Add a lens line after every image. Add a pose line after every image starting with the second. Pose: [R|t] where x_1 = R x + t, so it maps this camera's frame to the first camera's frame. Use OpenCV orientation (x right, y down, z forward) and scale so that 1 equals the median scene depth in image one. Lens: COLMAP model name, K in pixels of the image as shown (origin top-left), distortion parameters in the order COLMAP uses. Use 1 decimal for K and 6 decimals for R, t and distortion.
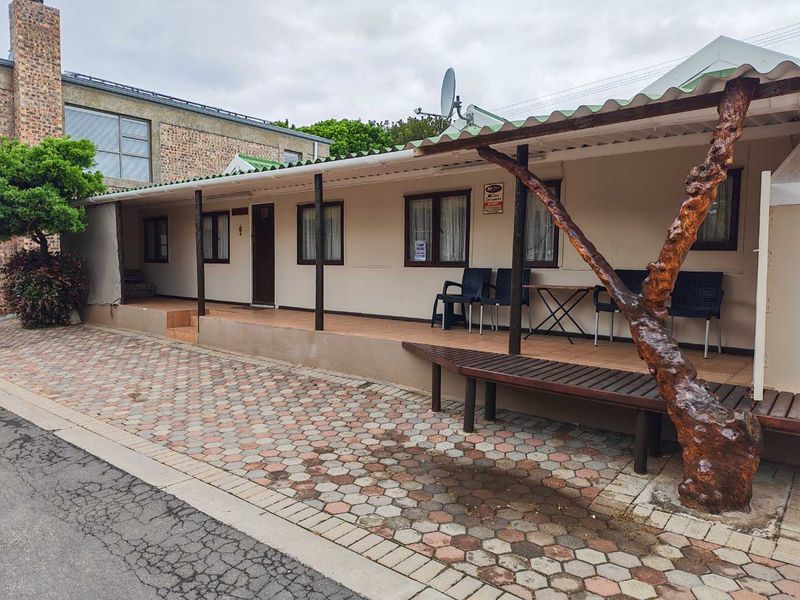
lens RADIAL K [[550.2, 0, 402.7], [0, 550.2, 297.1], [0, 0, 1]] dist [0.055433, -0.038806]
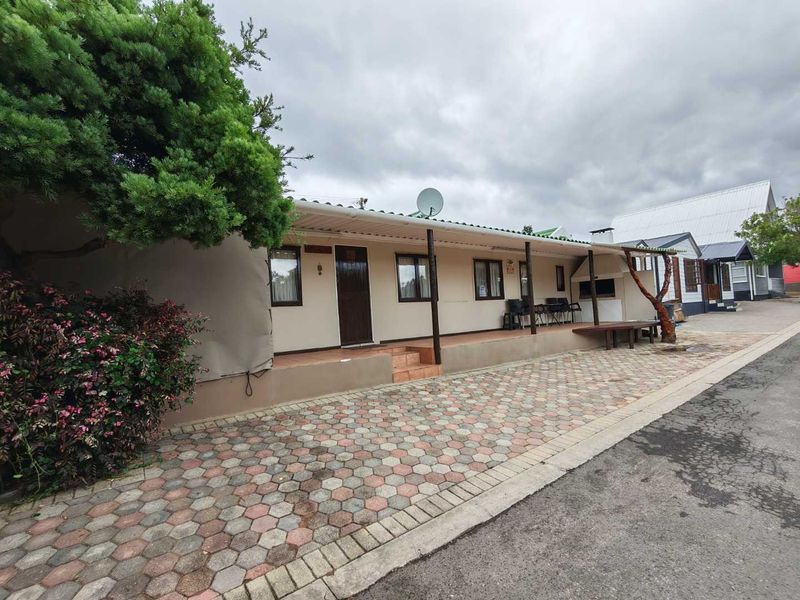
lens RADIAL K [[371.5, 0, 397.0], [0, 371.5, 296.8], [0, 0, 1]] dist [0.003875, 0.000139]
pose [[0.226197, 0.019170, 0.973893, -1.399172], [0.112931, 0.992548, -0.045767, -0.050923], [-0.967513, 0.120335, 0.222347, 1.190792]]
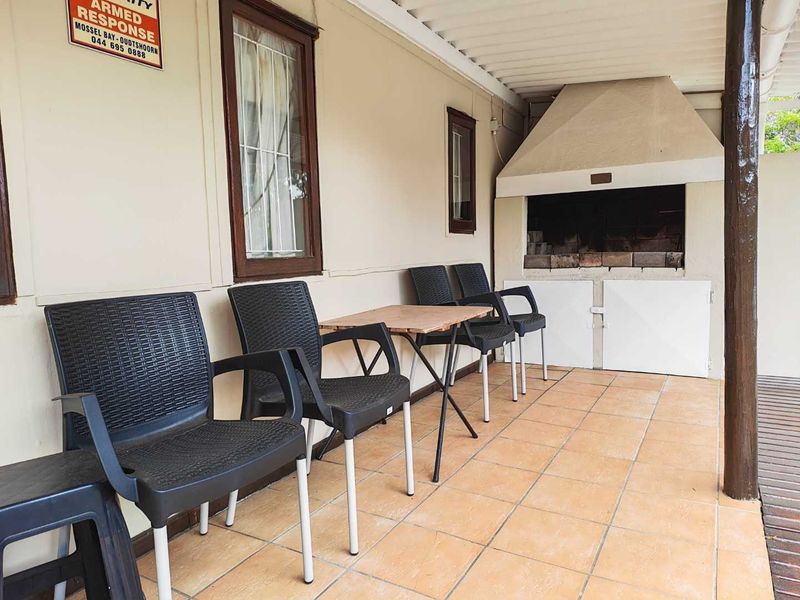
lens RADIAL K [[550.2, 0, 395.2], [0, 550.2, 297.5], [0, 0, 1]] dist [0.055433, -0.038806]
pose [[-0.163360, -0.090740, 0.982385, -0.101041], [0.083463, 0.990920, 0.105407, -0.068769], [-0.983030, 0.099212, -0.154304, 0.994819]]
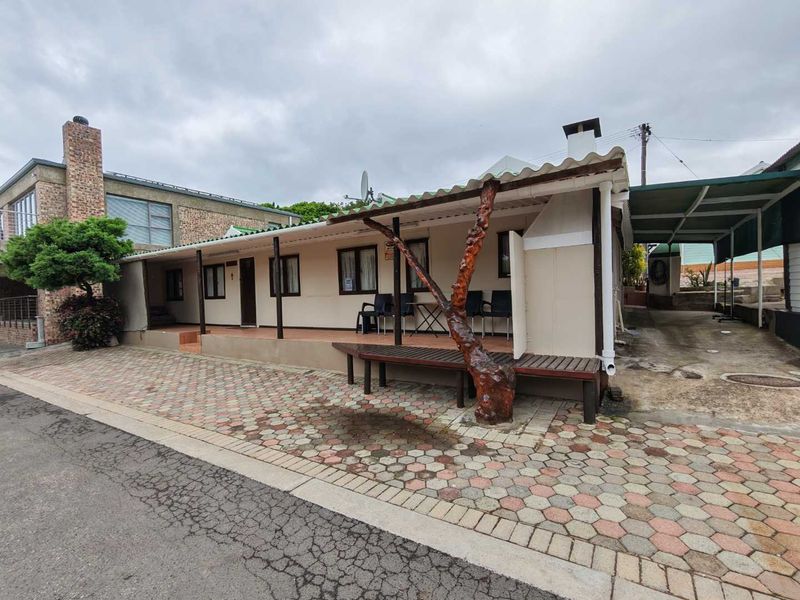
lens RADIAL K [[368.2, 0, 407.0], [0, 368.2, 301.8], [0, 0, 1]] dist [0.009000, 0.003524]
pose [[0.991589, -0.041204, 0.122696, 0.078683], [0.046570, 0.998065, -0.041194, 0.017789], [-0.120761, 0.046561, 0.991589, -0.062494]]
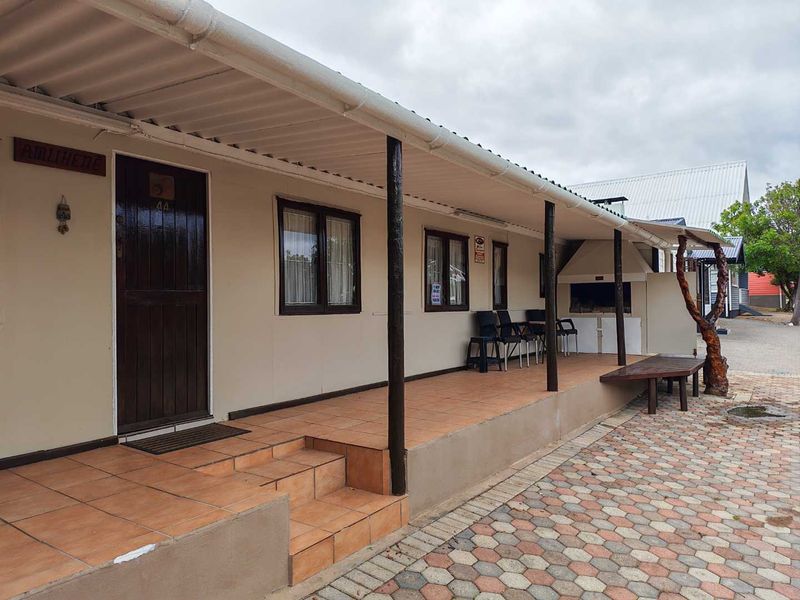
lens RADIAL K [[550.2, 0, 392.9], [0, 550.2, 288.0], [0, 0, 1]] dist [0.055433, -0.038806]
pose [[-0.069339, 0.020563, 0.997381, -1.005668], [0.066284, 0.997673, -0.015961, -0.099637], [-0.995389, 0.065004, -0.070540, 1.343328]]
